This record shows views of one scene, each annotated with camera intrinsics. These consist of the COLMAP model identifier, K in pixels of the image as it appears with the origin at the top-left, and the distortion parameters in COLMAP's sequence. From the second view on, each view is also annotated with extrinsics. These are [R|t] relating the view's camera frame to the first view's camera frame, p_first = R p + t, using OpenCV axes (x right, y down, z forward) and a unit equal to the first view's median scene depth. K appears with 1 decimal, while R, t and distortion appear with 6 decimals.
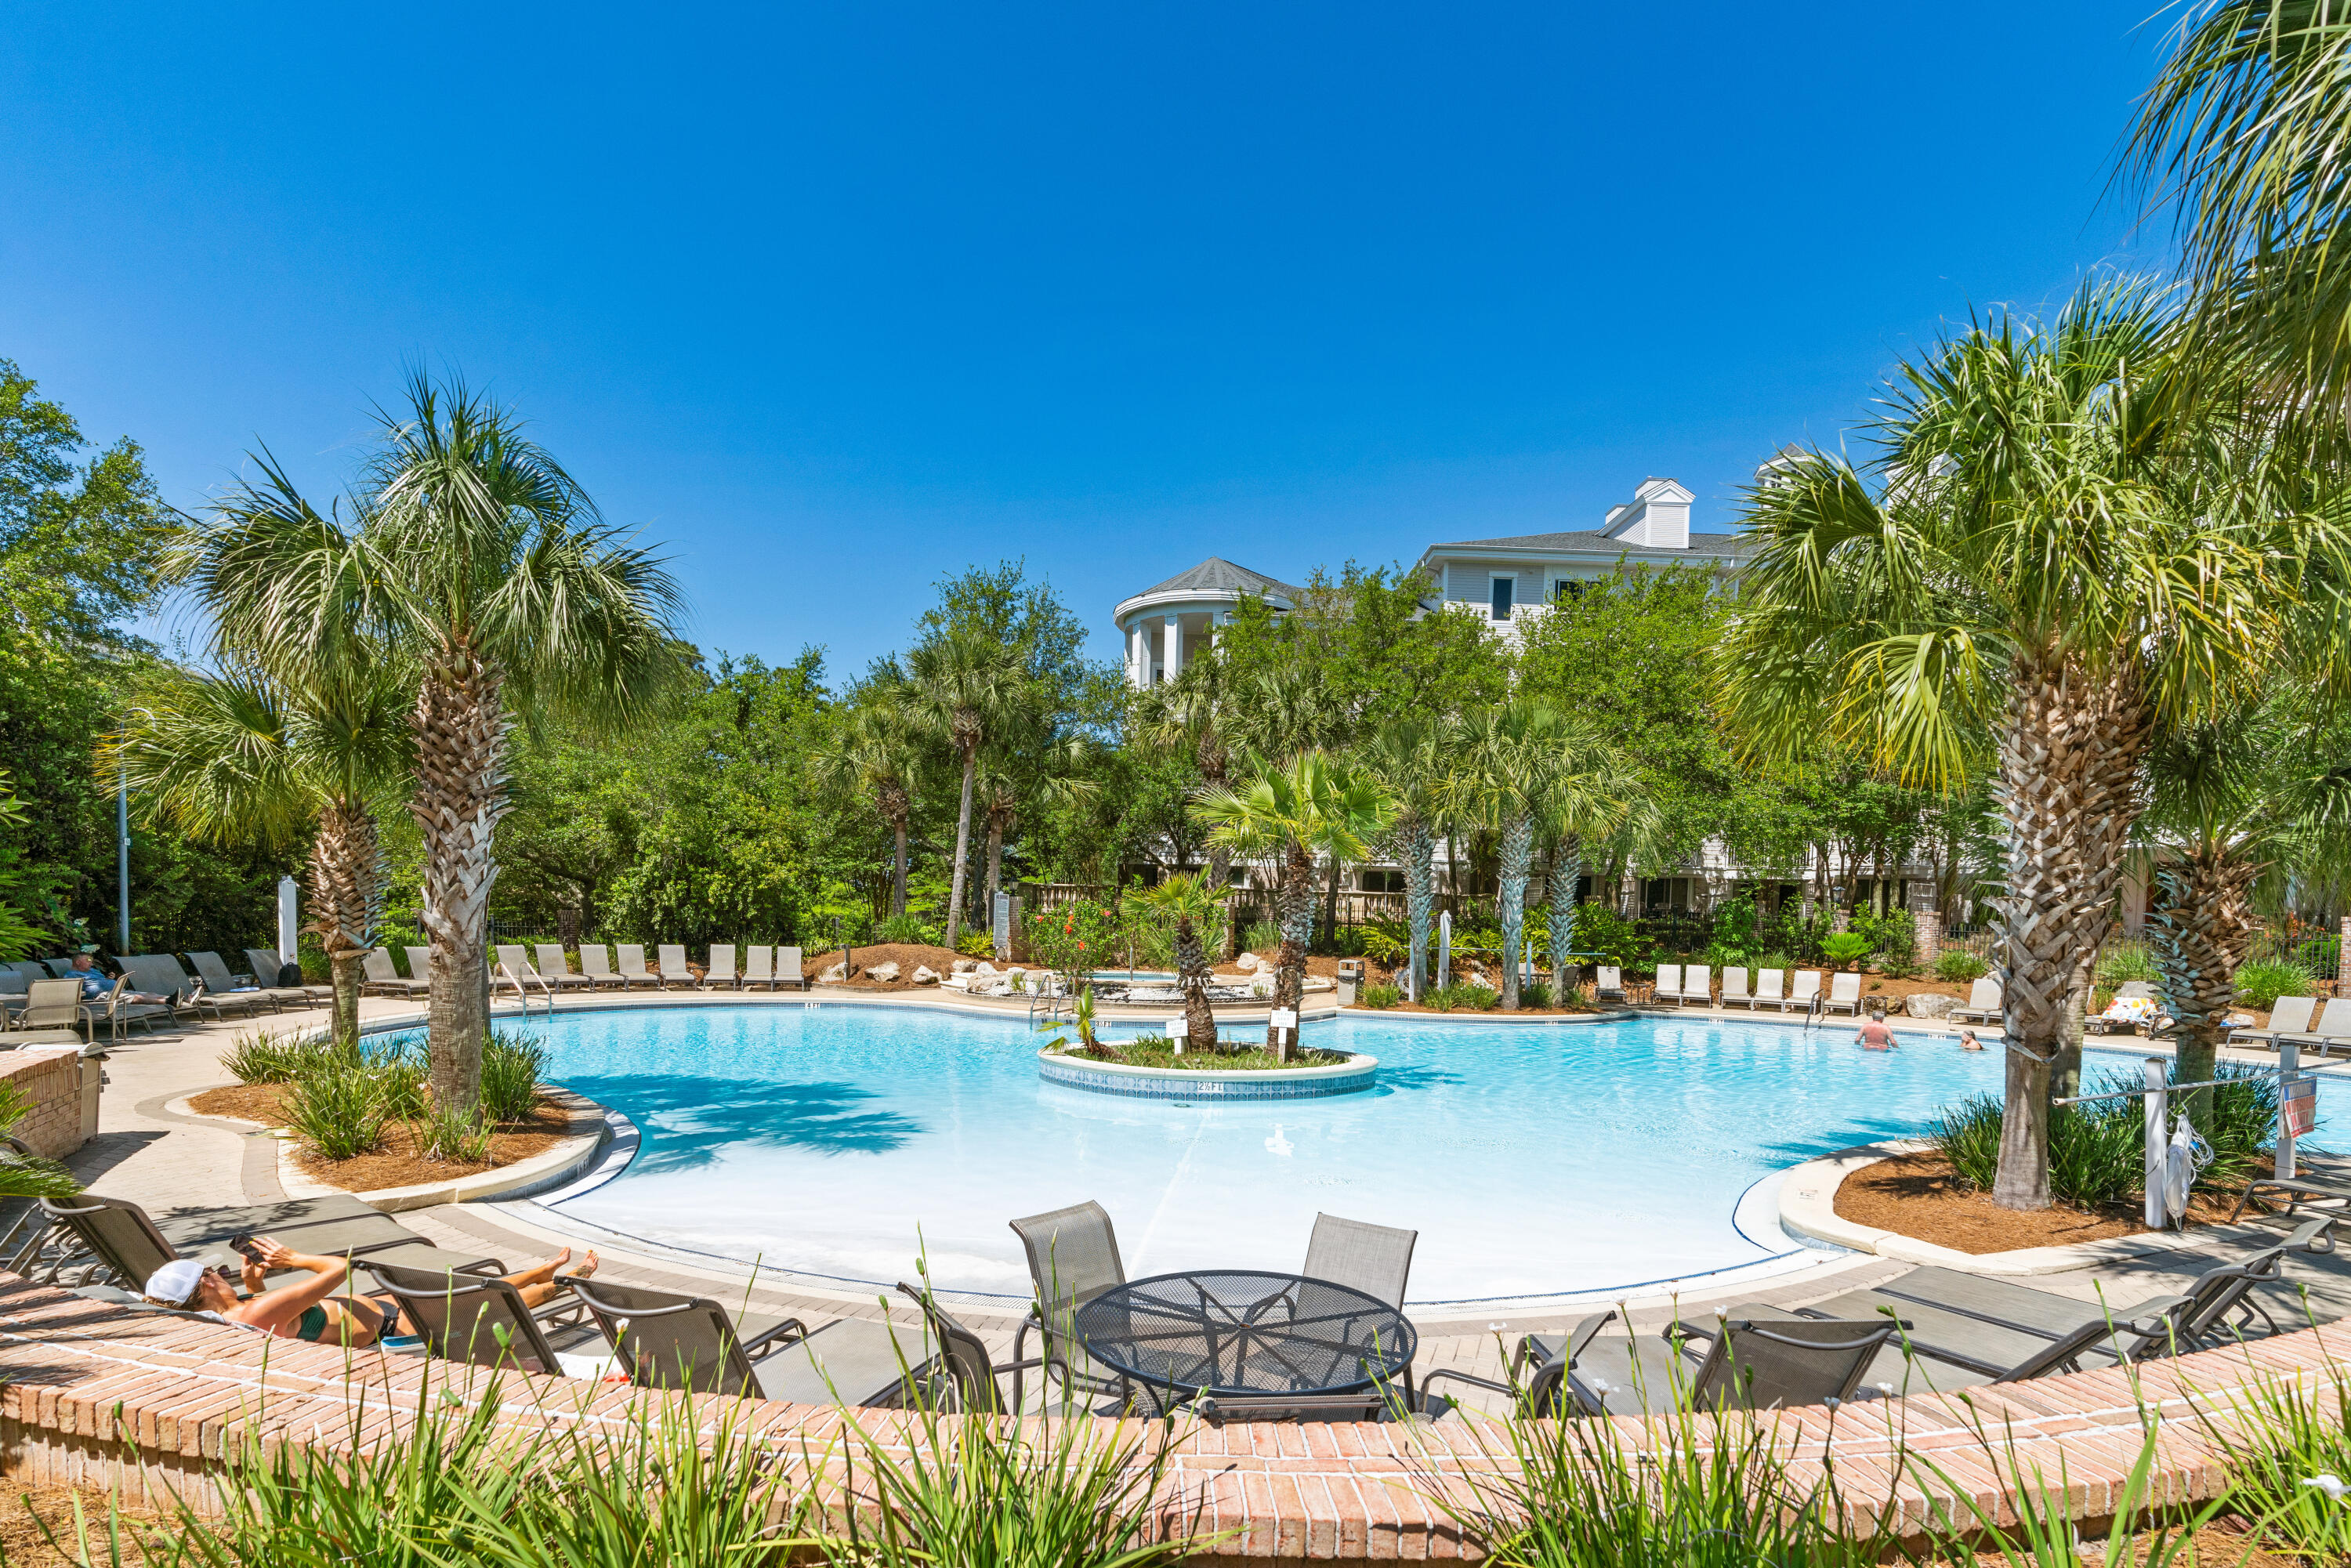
lens RADIAL K [[1078.4, 0, 1165.7], [0, 1078.4, 769.3], [0, 0, 1]] dist [-0.006504, 0.003671]
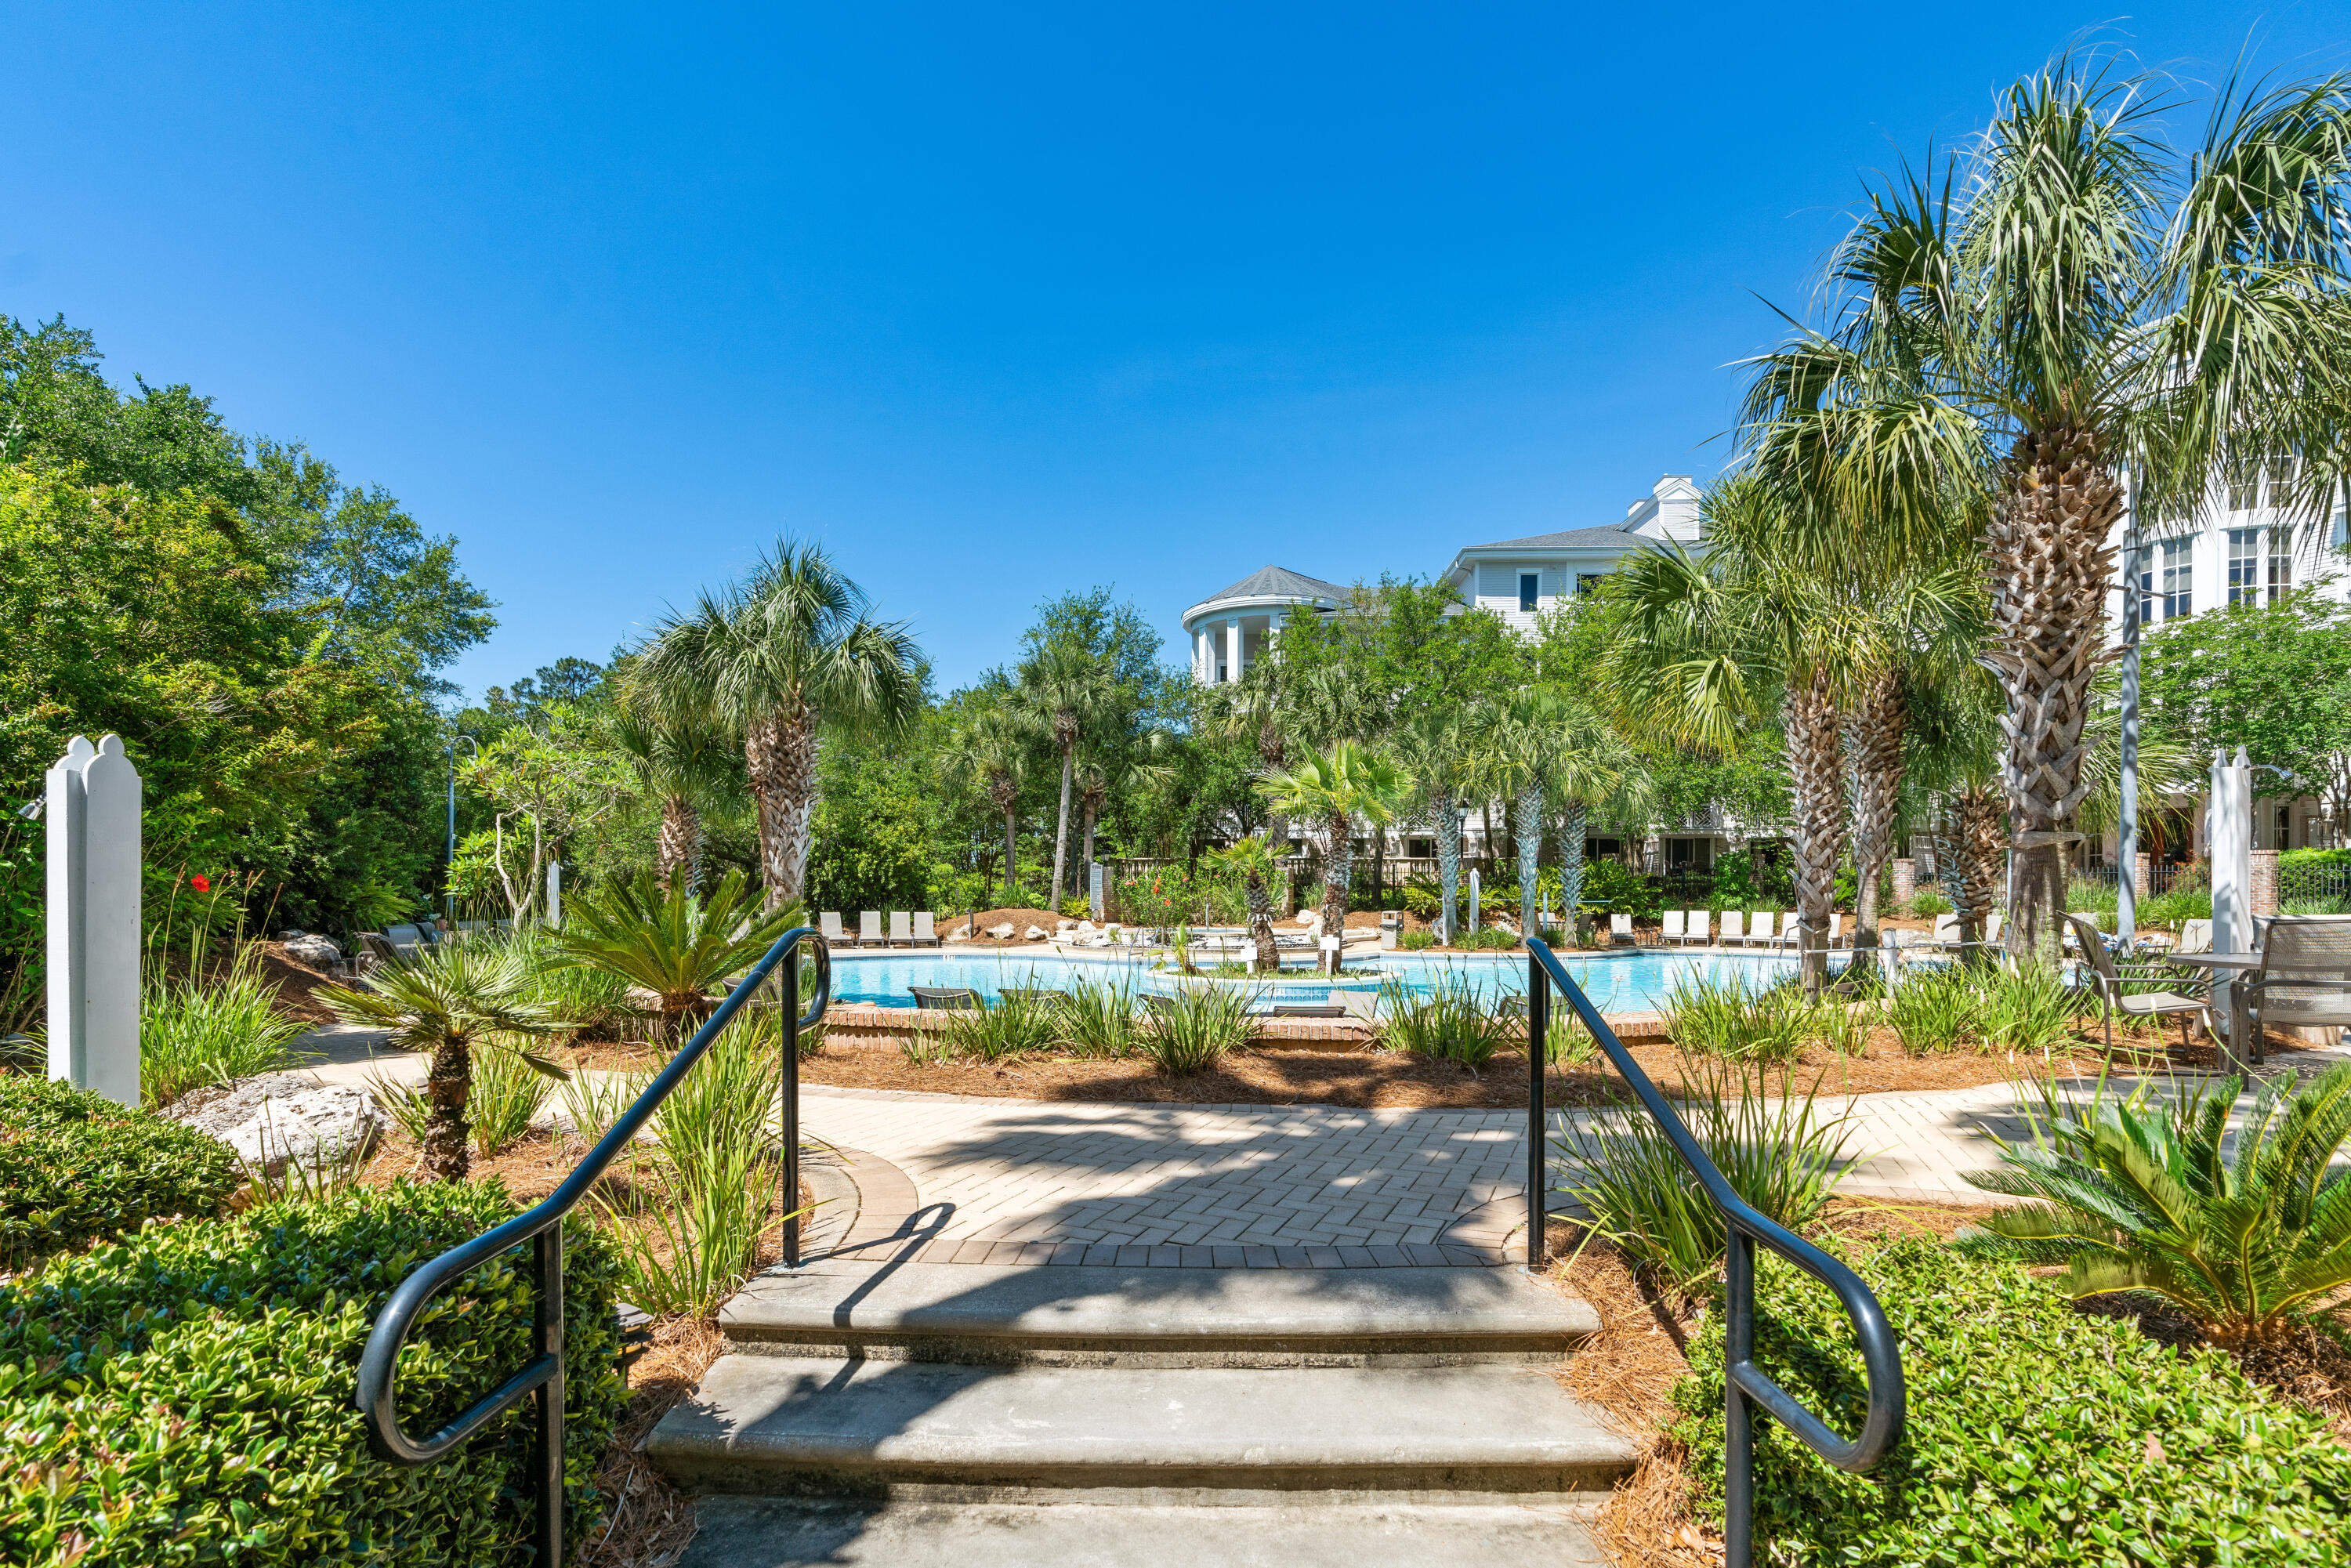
lens RADIAL K [[1082.8, 0, 1138.2], [0, 1082.8, 859.5], [0, 0, 1]] dist [-0.000312, 0.000143]
pose [[0.996377, -0.024655, -0.081397, -0.008677], [0.032561, 0.994725, 0.097274, -0.005151], [0.078569, -0.099572, 0.991923, -0.194307]]
